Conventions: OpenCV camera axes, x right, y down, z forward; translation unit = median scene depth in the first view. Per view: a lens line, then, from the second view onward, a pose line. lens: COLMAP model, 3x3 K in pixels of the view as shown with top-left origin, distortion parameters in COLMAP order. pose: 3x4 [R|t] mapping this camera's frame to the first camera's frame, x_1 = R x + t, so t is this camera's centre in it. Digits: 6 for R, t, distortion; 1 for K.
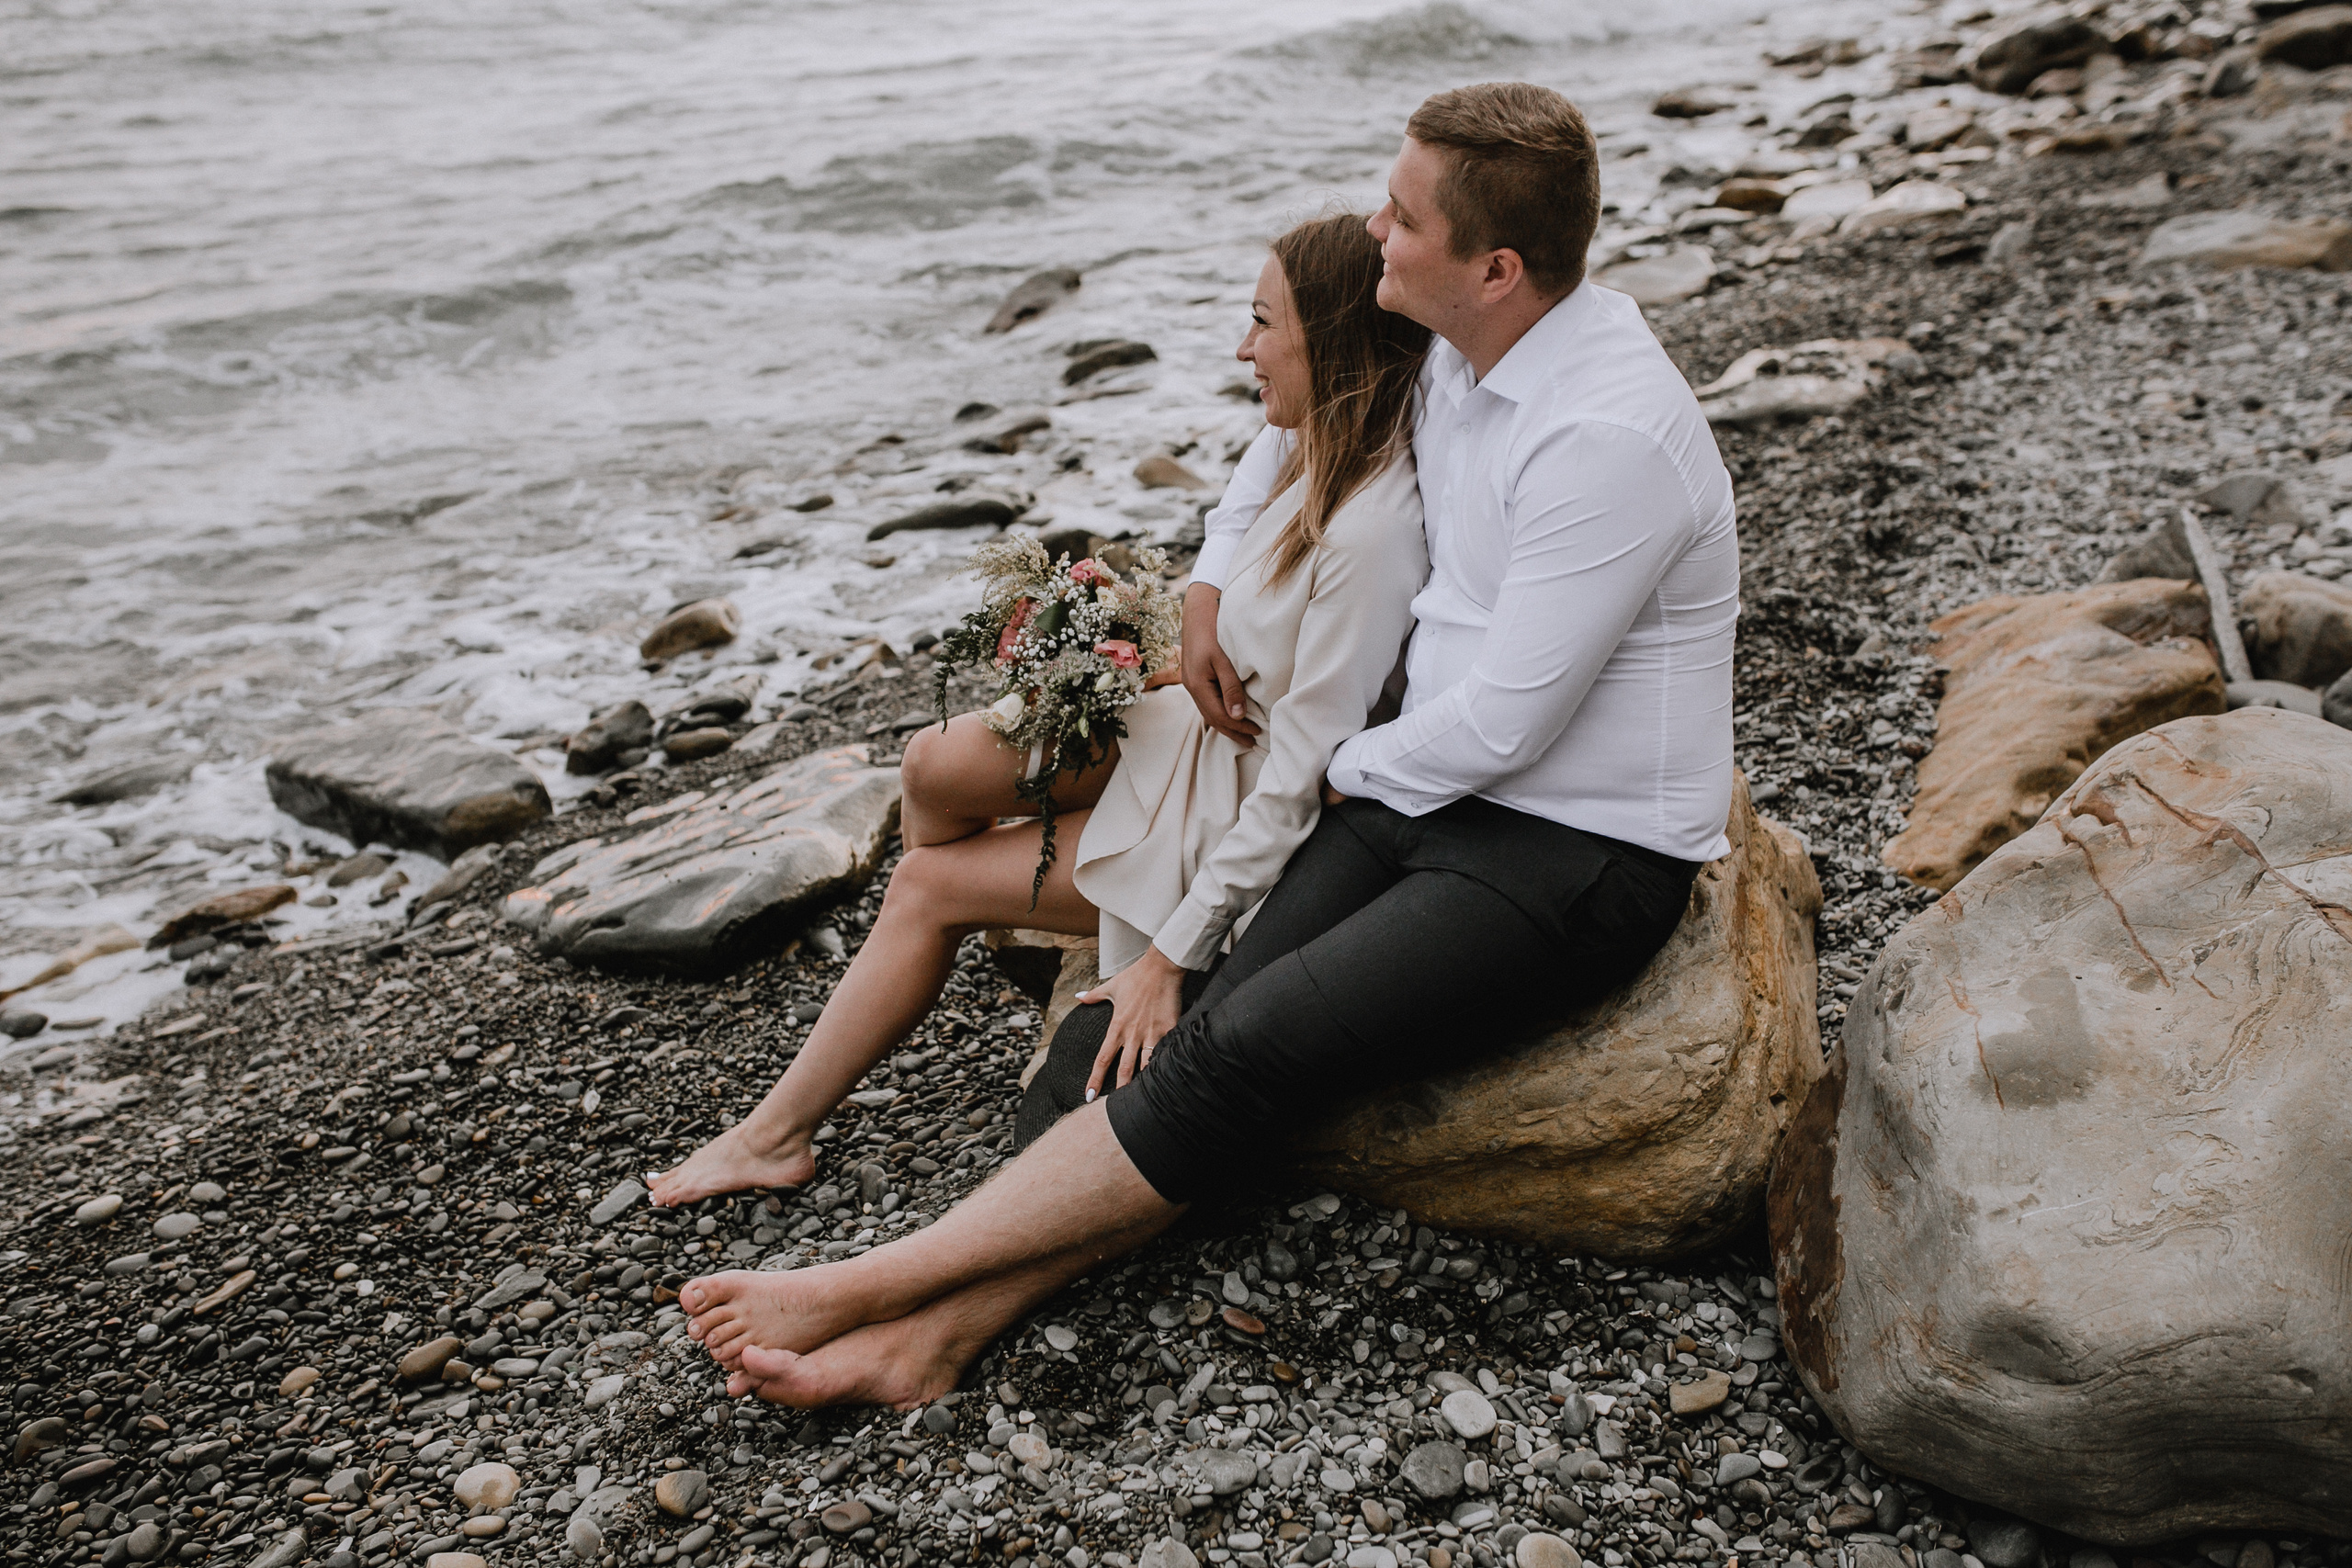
lens RADIAL K [[2235.0, 0, 1175.6], [0, 2235.0, 780.4], [0, 0, 1]] dist [-0.057802, 0.080422]
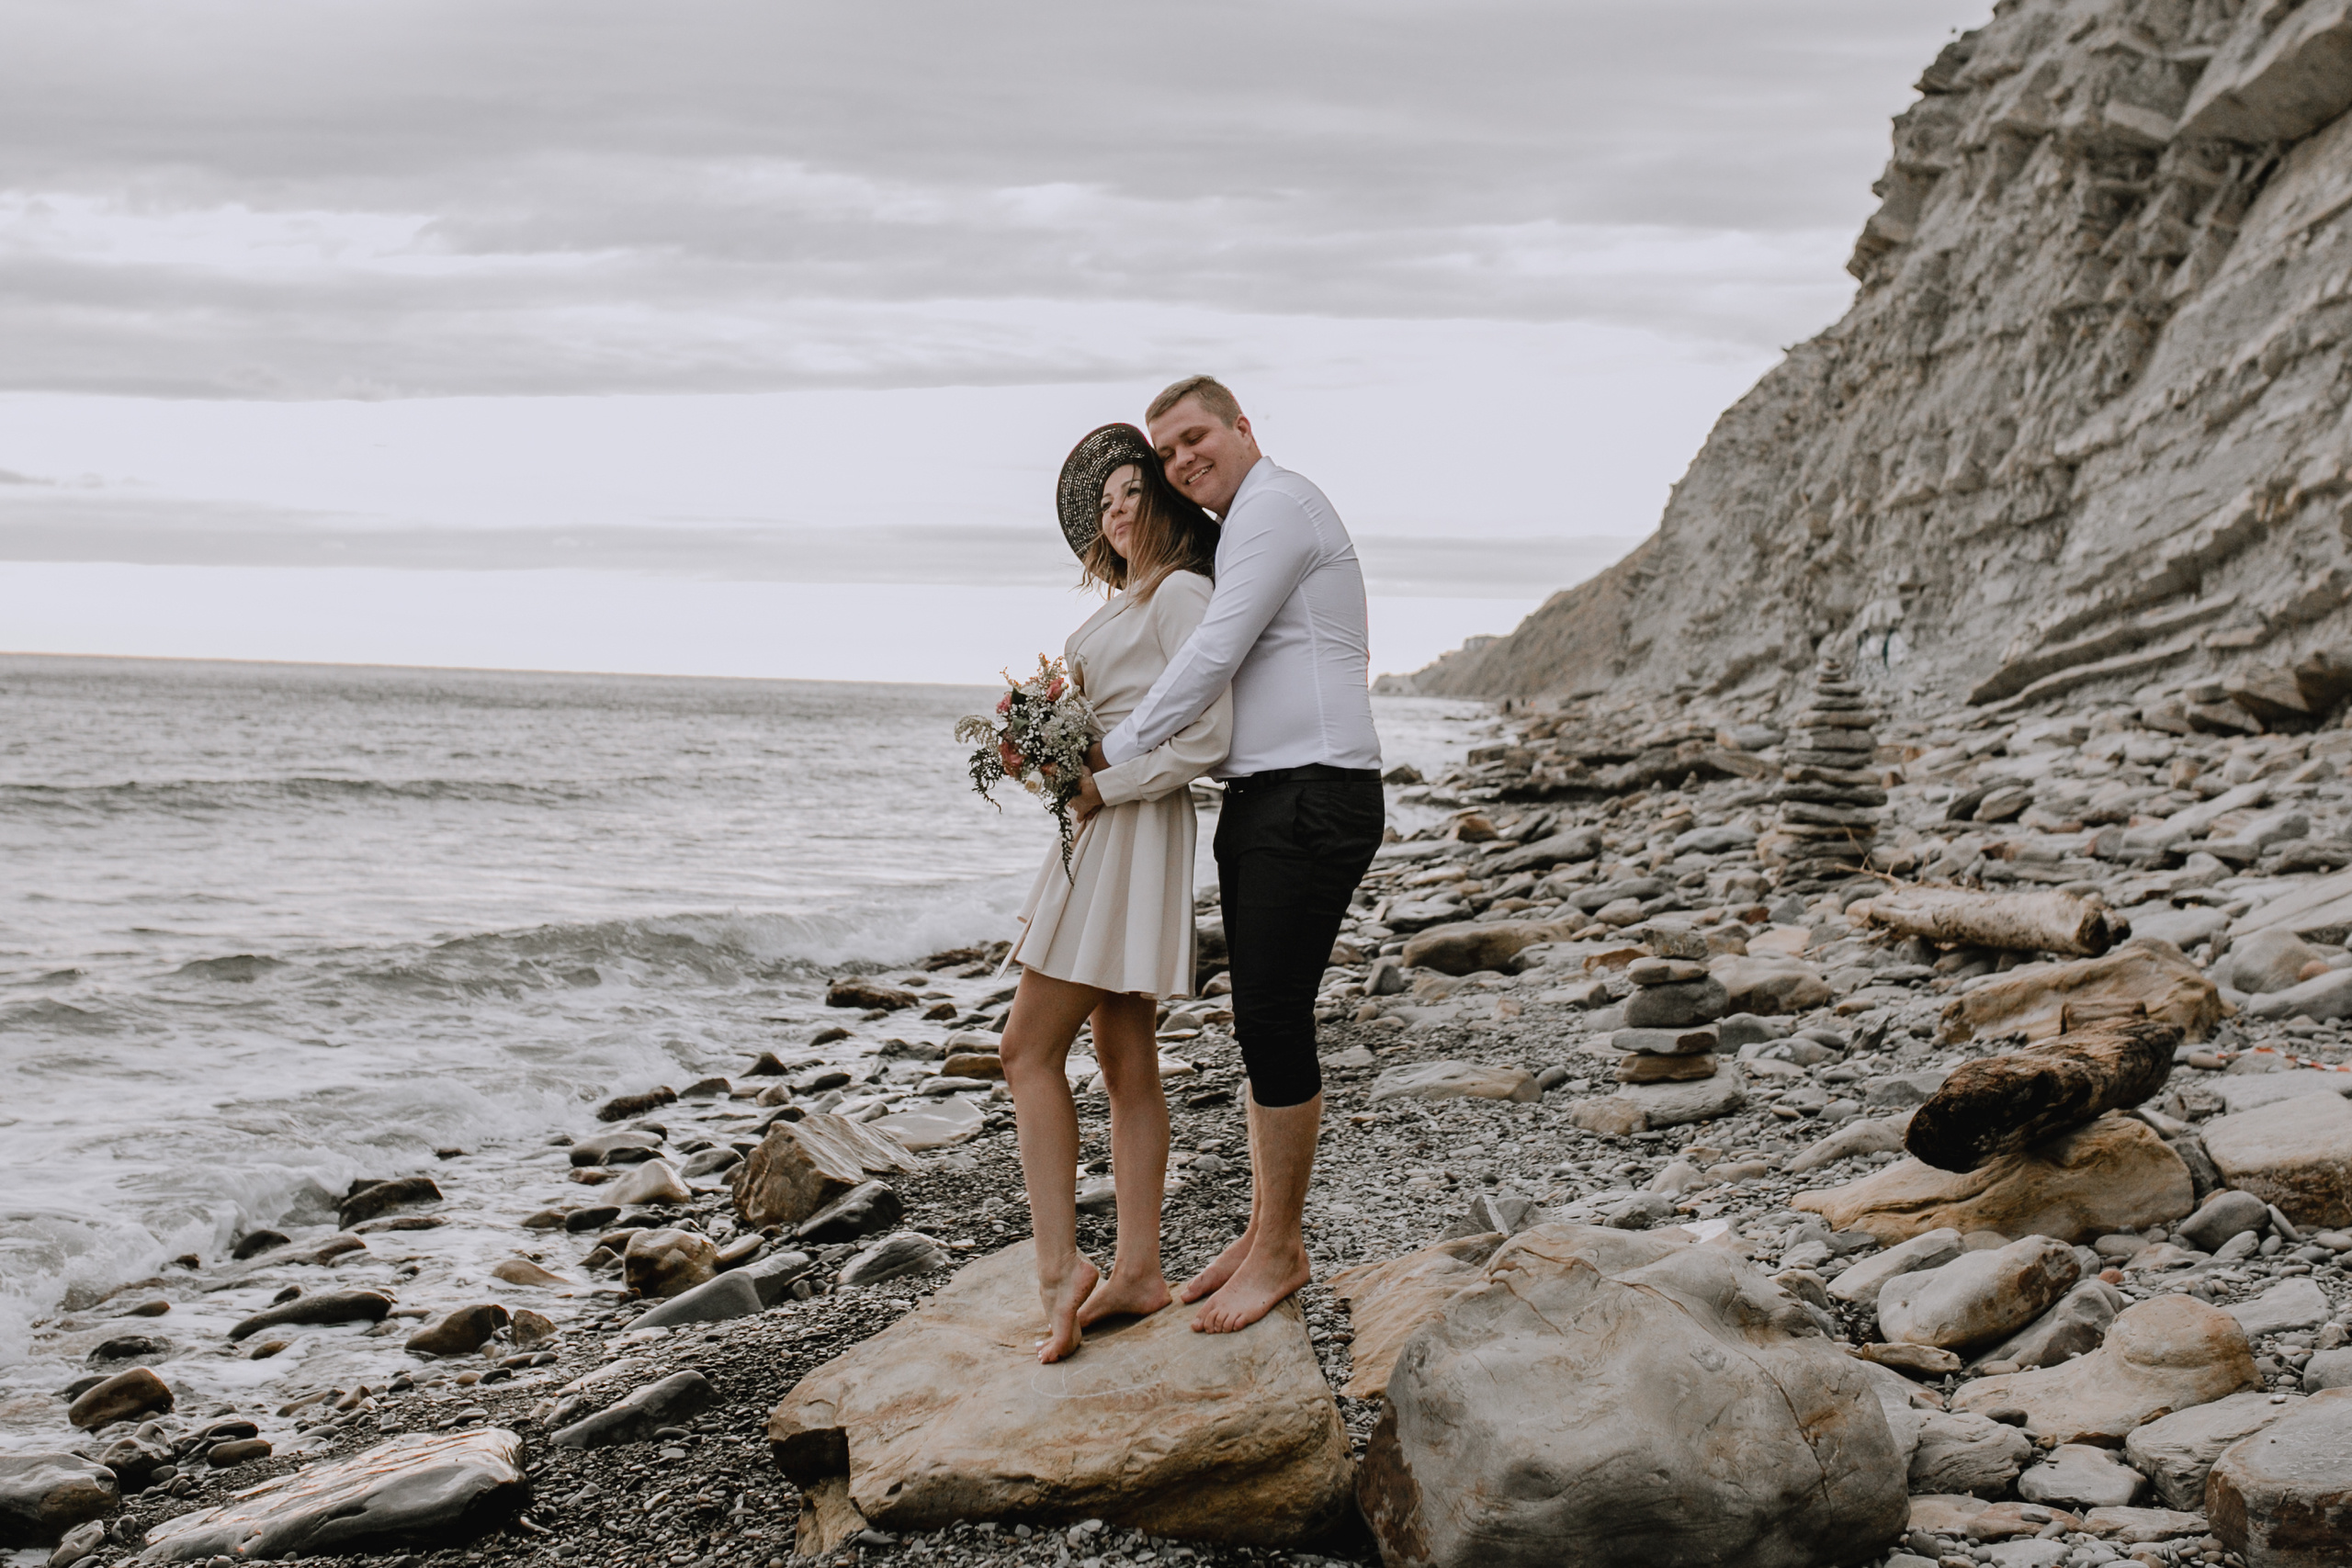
lens RADIAL K [[2920.7, 0, 1176.9], [0, 2920.7, 590.2], [0, 0, 1]] dist [-0.059771, 0.091787]
pose [[0.928149, 0.089306, 0.361337, -0.456450], [0.076935, 0.903794, -0.420996, 0.311533], [-0.364172, 0.418547, 0.831984, -0.673515]]
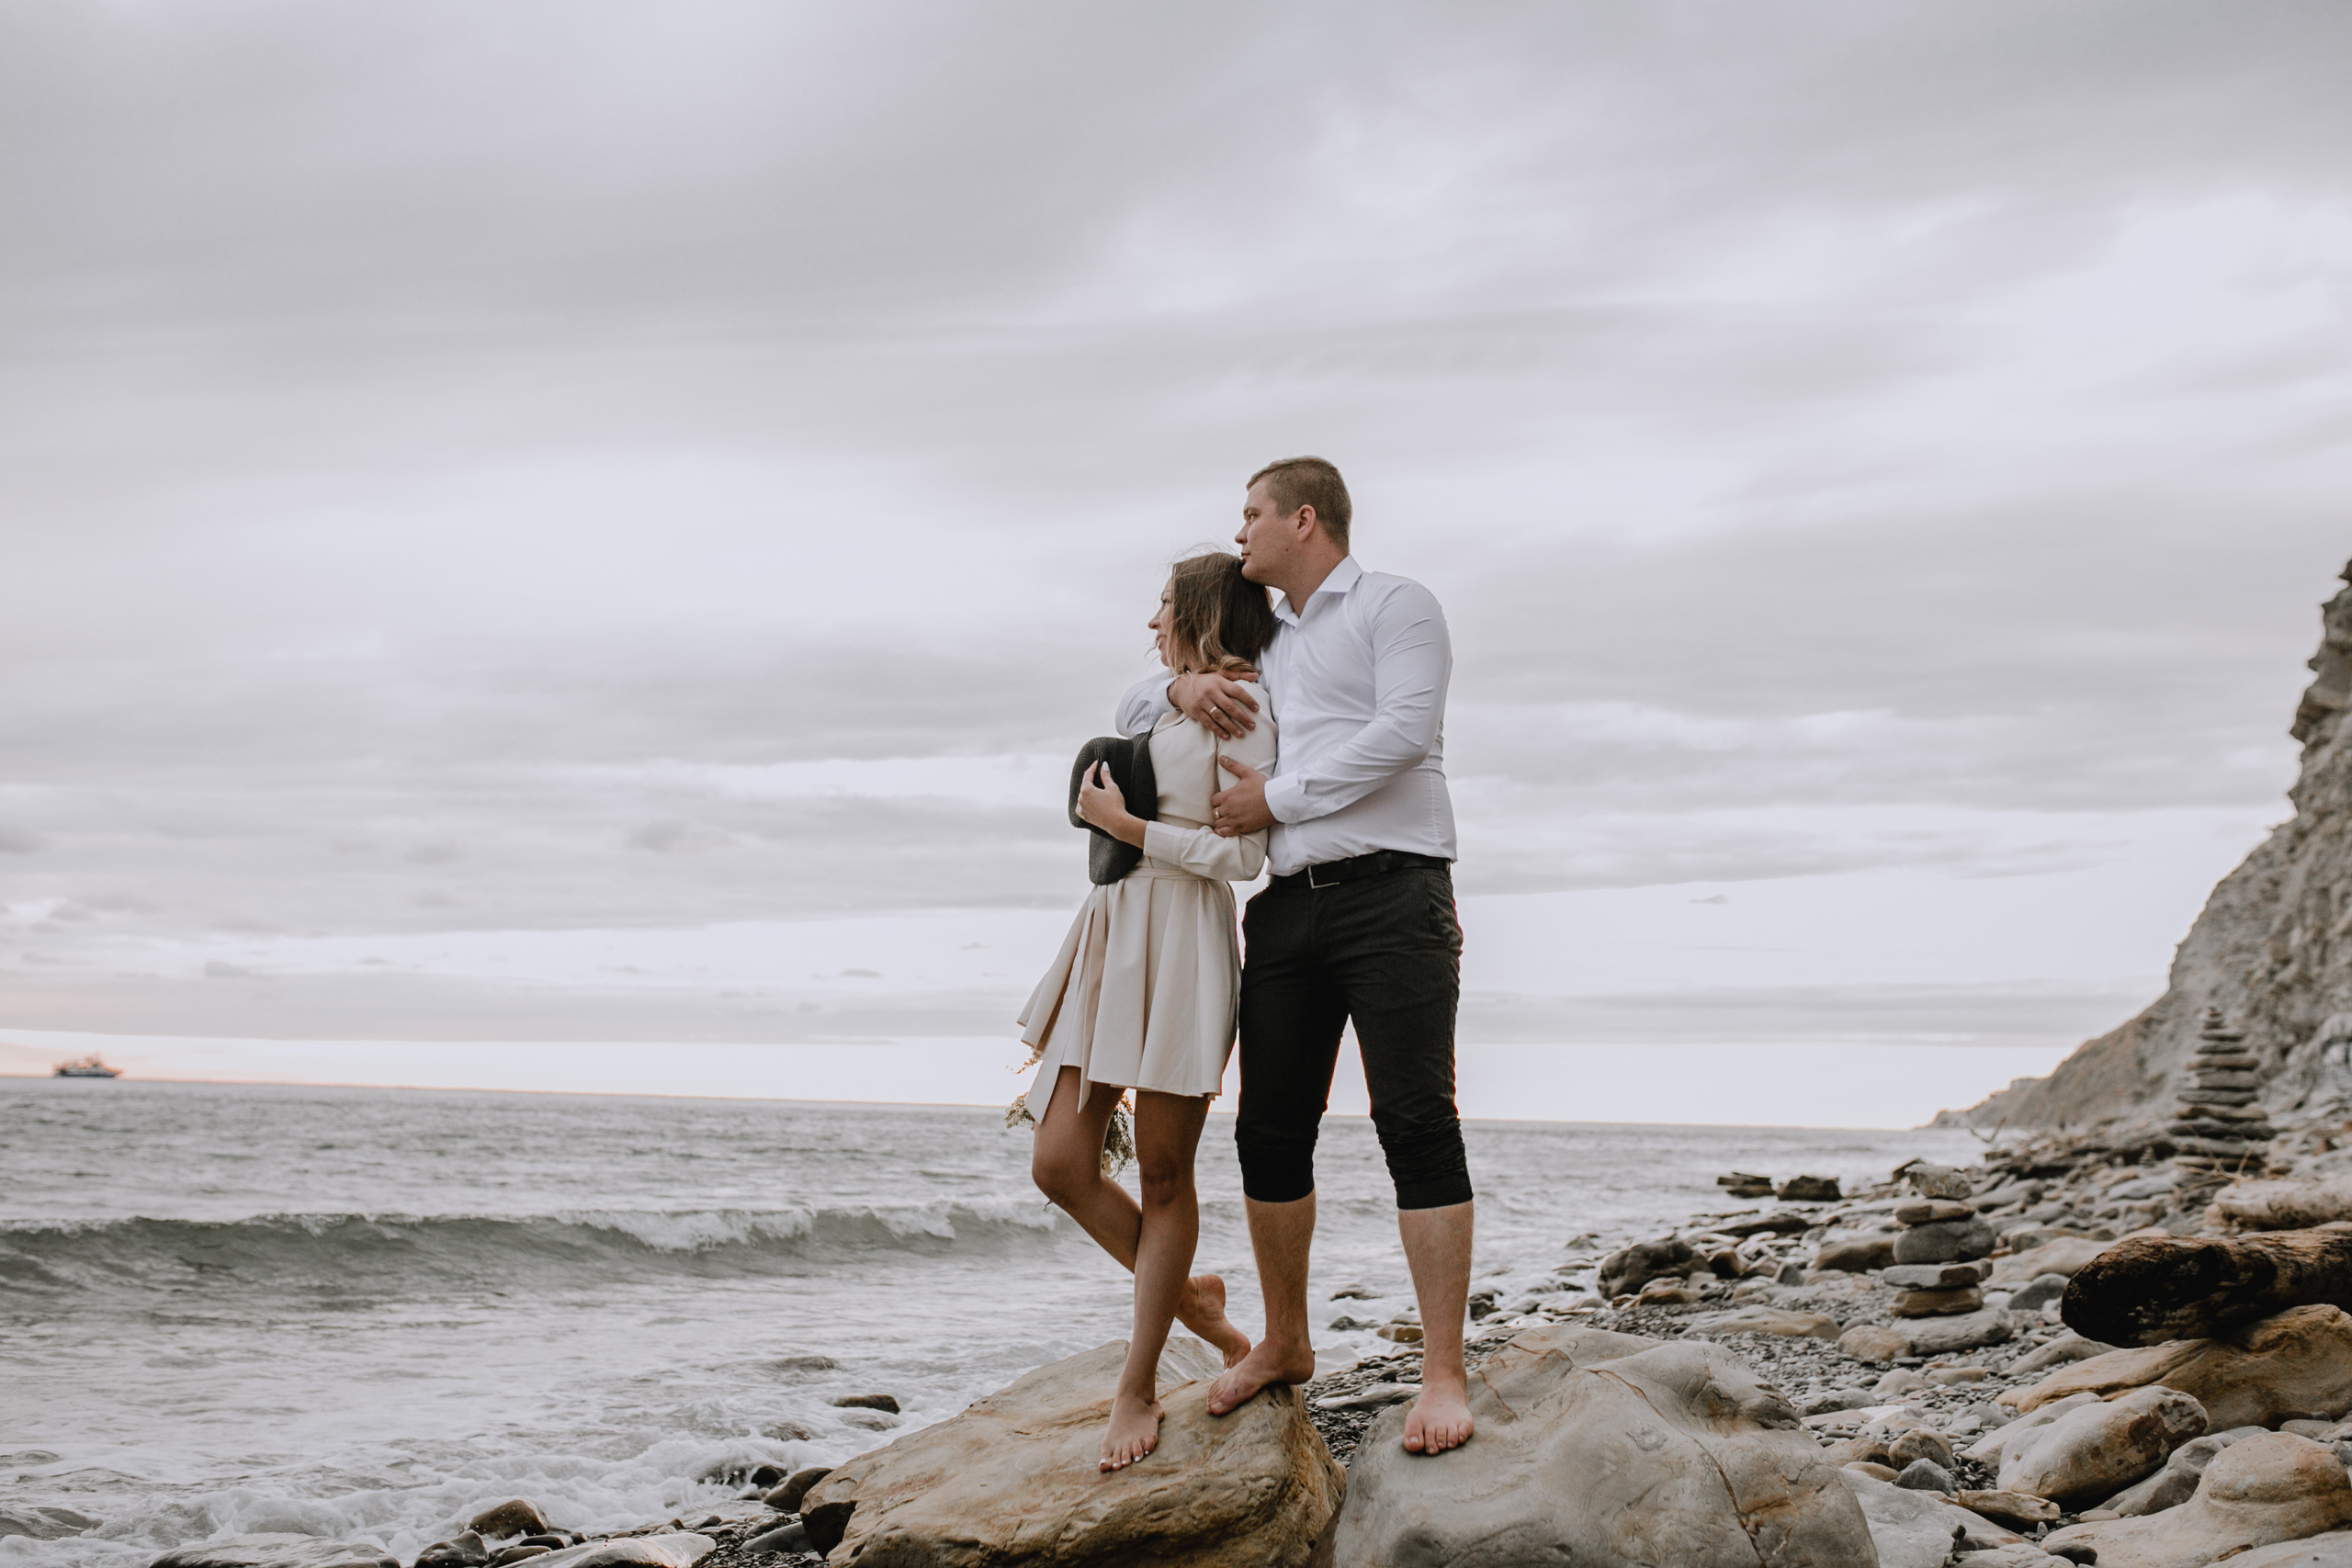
lens RADIAL K [[2235.0, 0, 1175.6], [0, 2235.0, 780.4], [0, 0, 1]] dist [-0.057802, 0.080422]
pose [[0.990964, 0.089288, 0.100089, -0.024380], [-0.022200, 0.845114, -0.534125, 0.364583], [-0.132278, 0.527076, 0.839460, -0.420781]]
